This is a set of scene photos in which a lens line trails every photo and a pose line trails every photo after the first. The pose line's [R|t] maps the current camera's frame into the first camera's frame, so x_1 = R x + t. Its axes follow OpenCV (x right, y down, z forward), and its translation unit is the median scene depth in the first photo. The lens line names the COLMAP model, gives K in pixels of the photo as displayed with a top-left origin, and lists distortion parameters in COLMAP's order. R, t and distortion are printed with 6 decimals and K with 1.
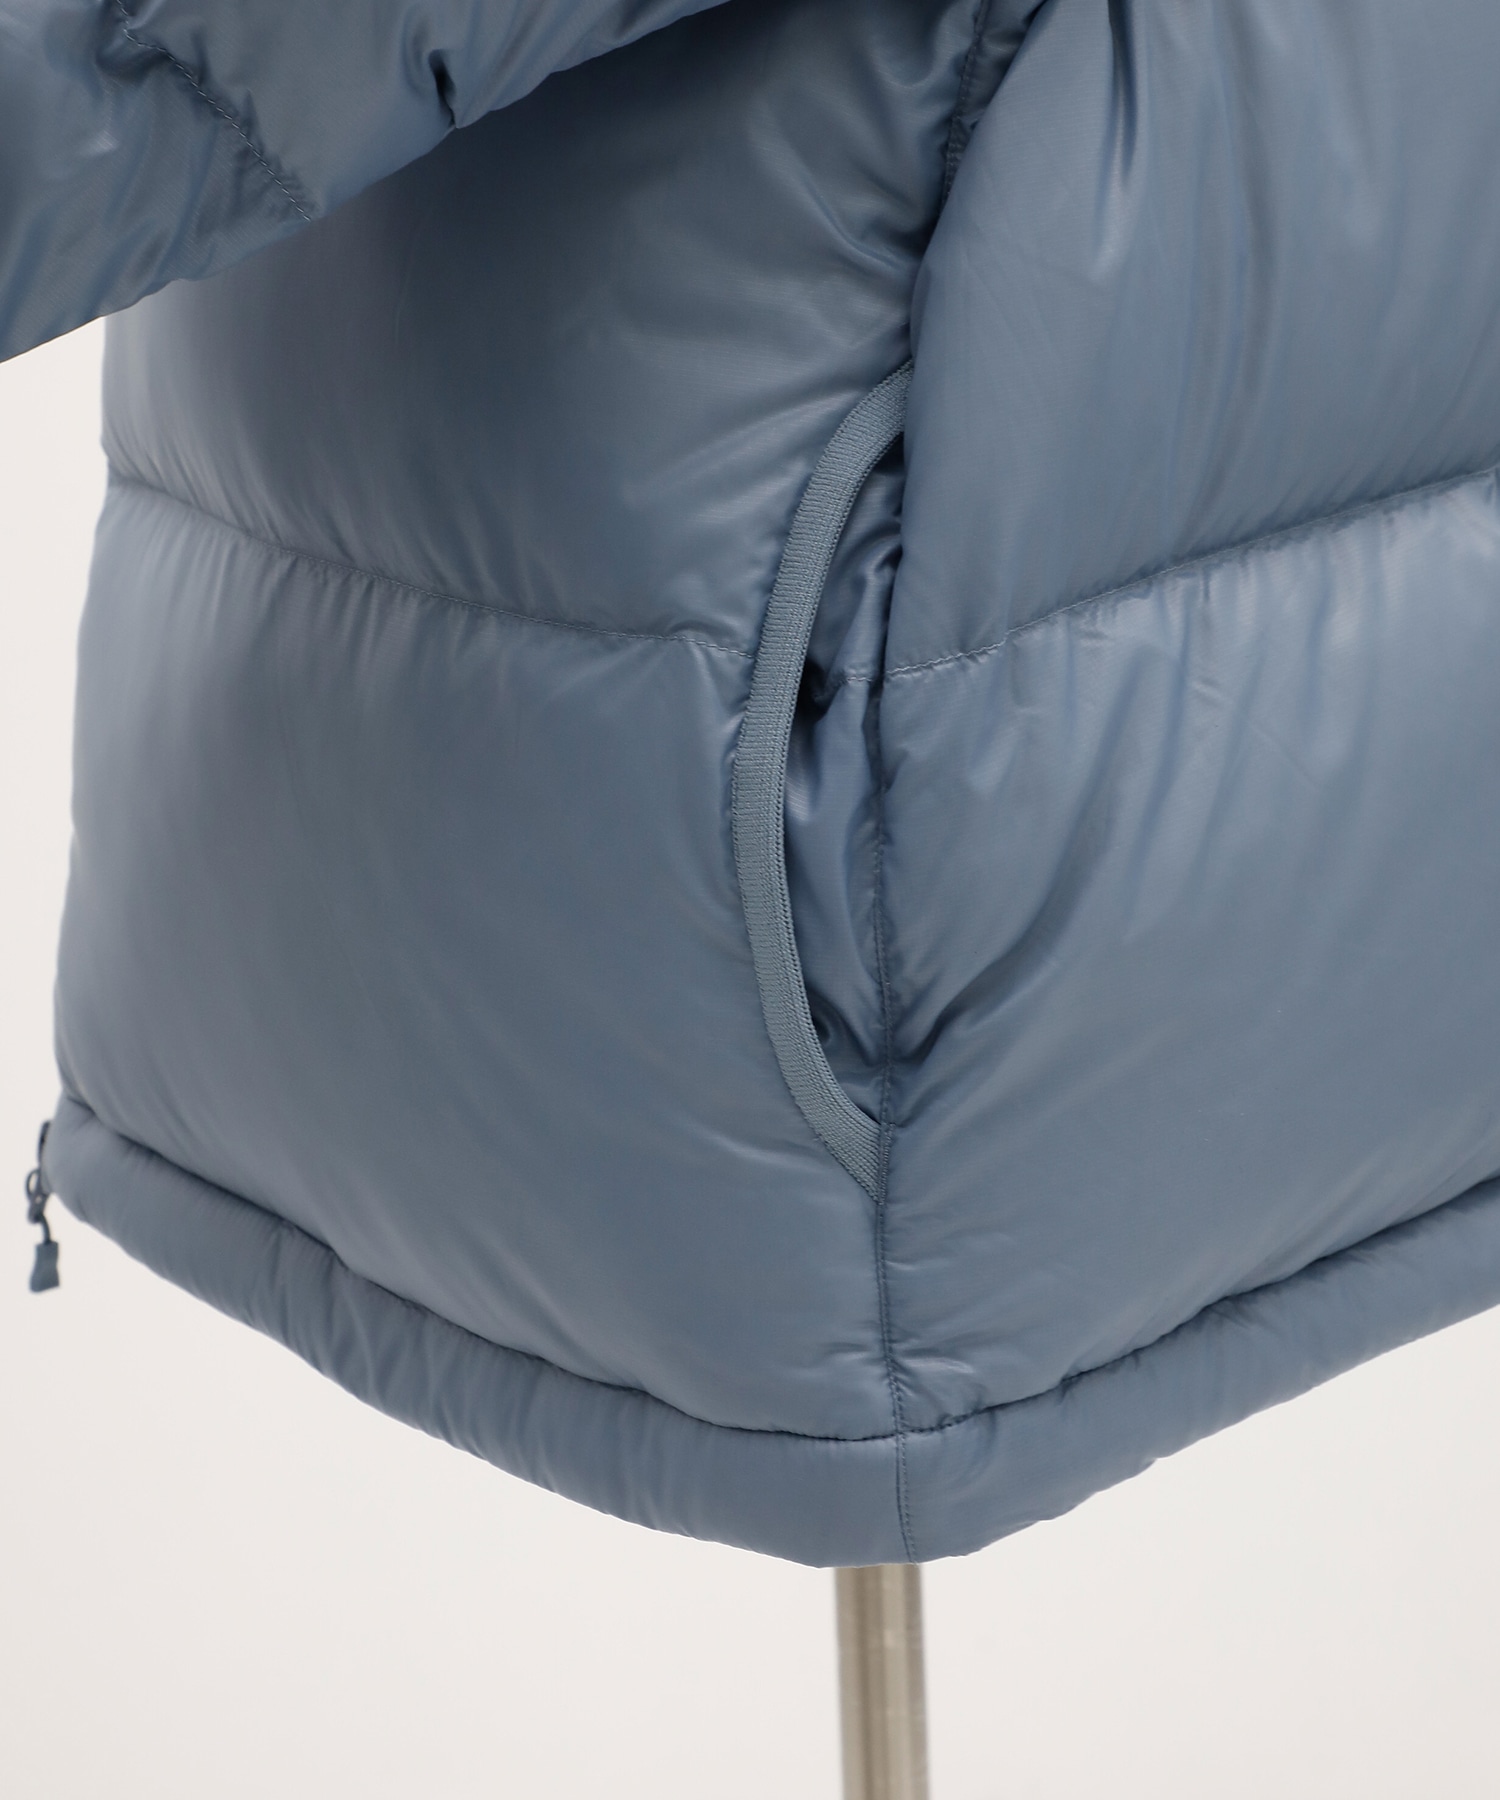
lens RADIAL K [[4151.6, 0, 750.0], [0, 4151.6, 900.0], [0, 0, 1]] dist [0.031208, 0.381100]
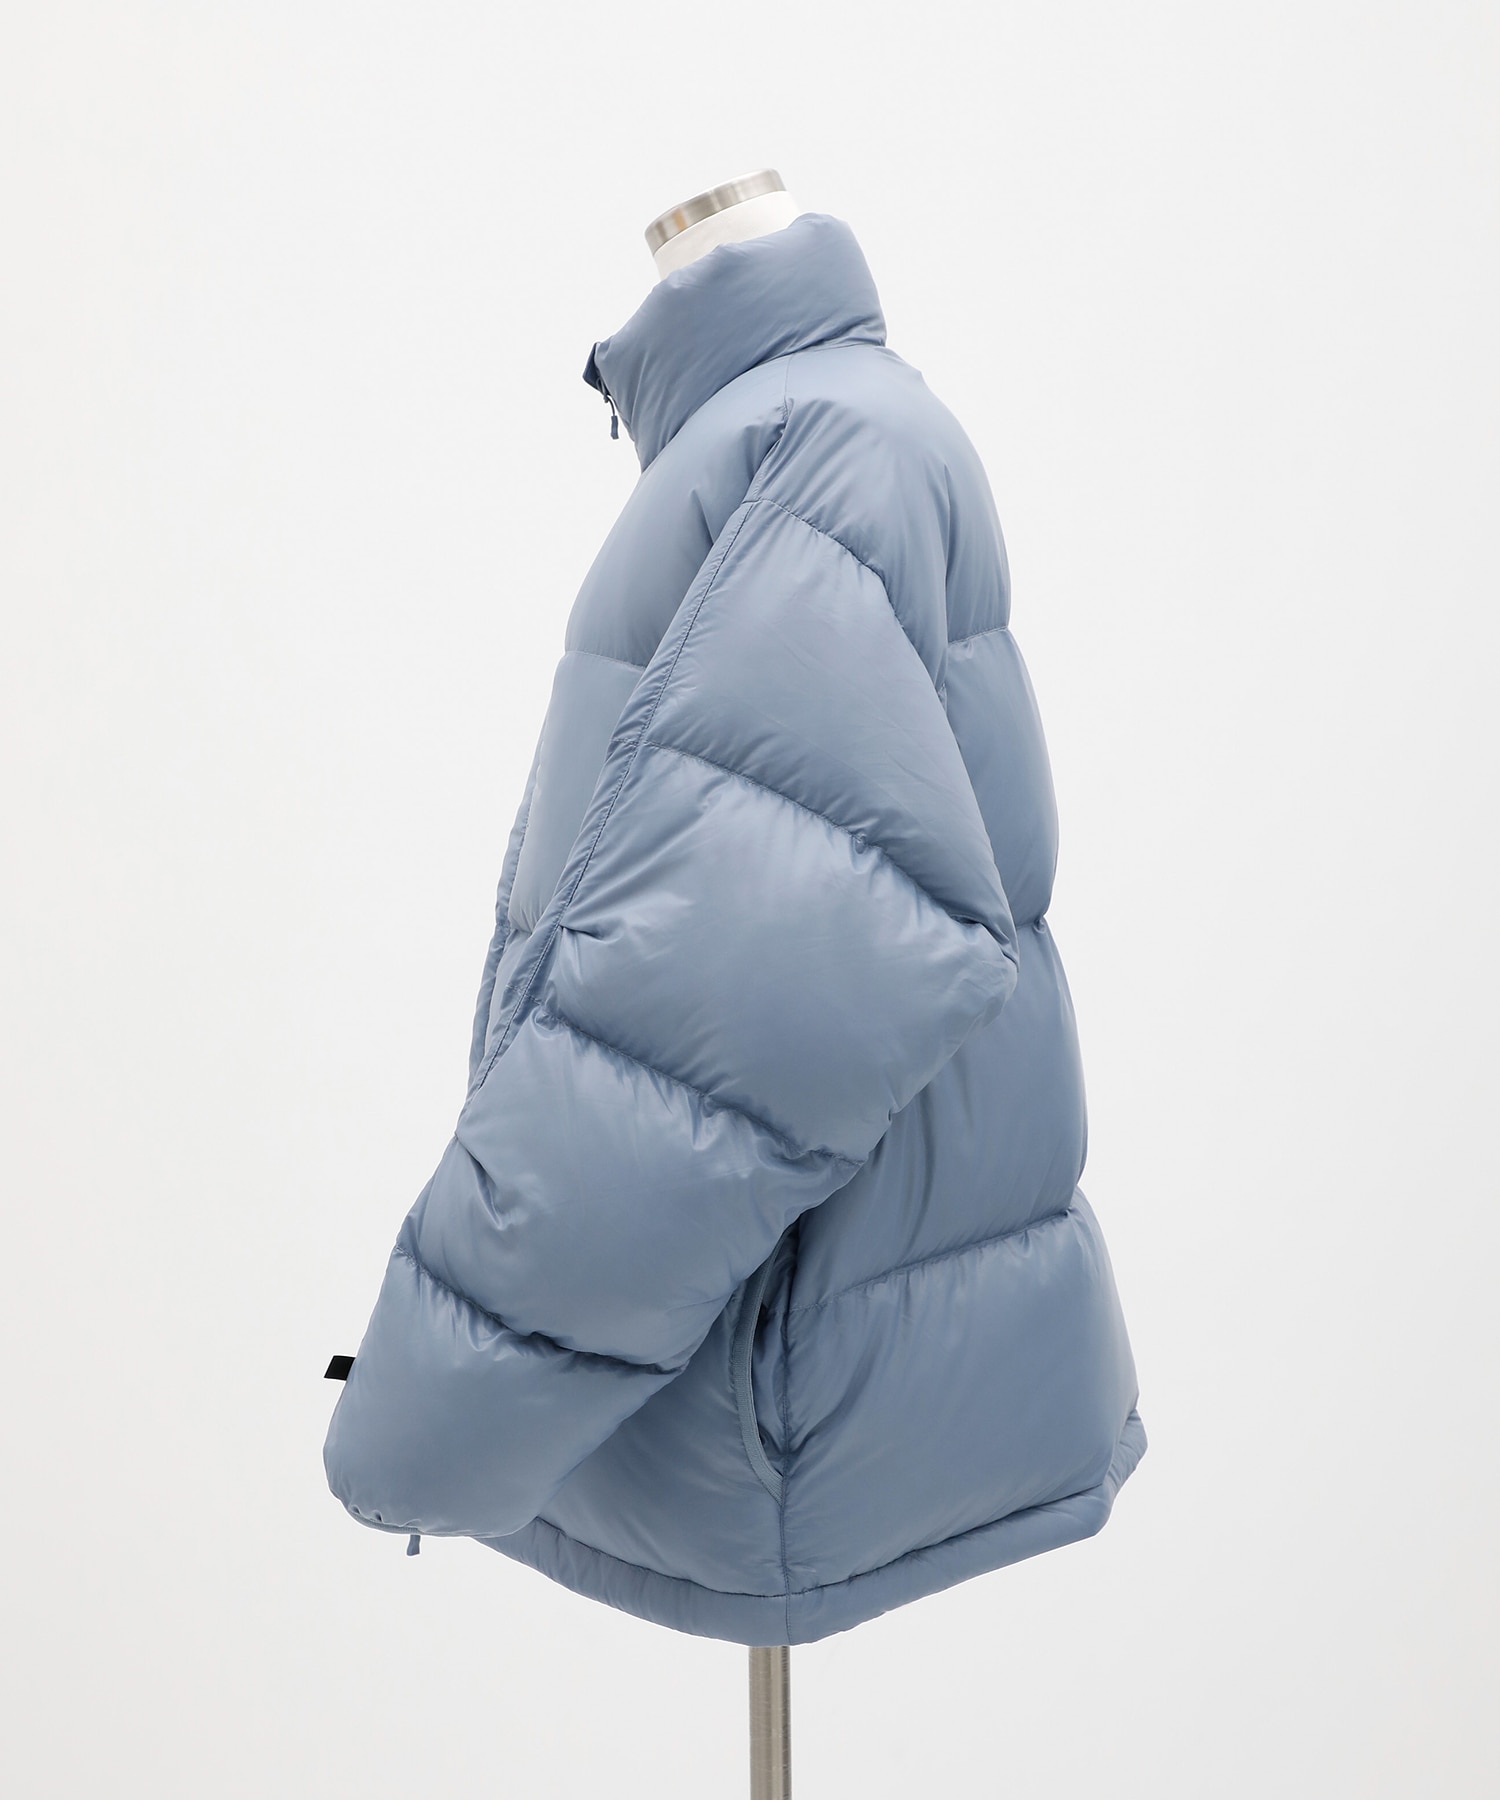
lens RADIAL K [[4151.6, 0, 750.0], [0, 4151.6, 900.0], [0, 0, 1]] dist [0.031208, 0.381100]
pose [[0.999226, 0.025264, 0.030162, -0.078337], [-0.021560, 0.992854, -0.117370, -0.000866], [-0.032912, 0.116629, 0.992630, -1.667753]]
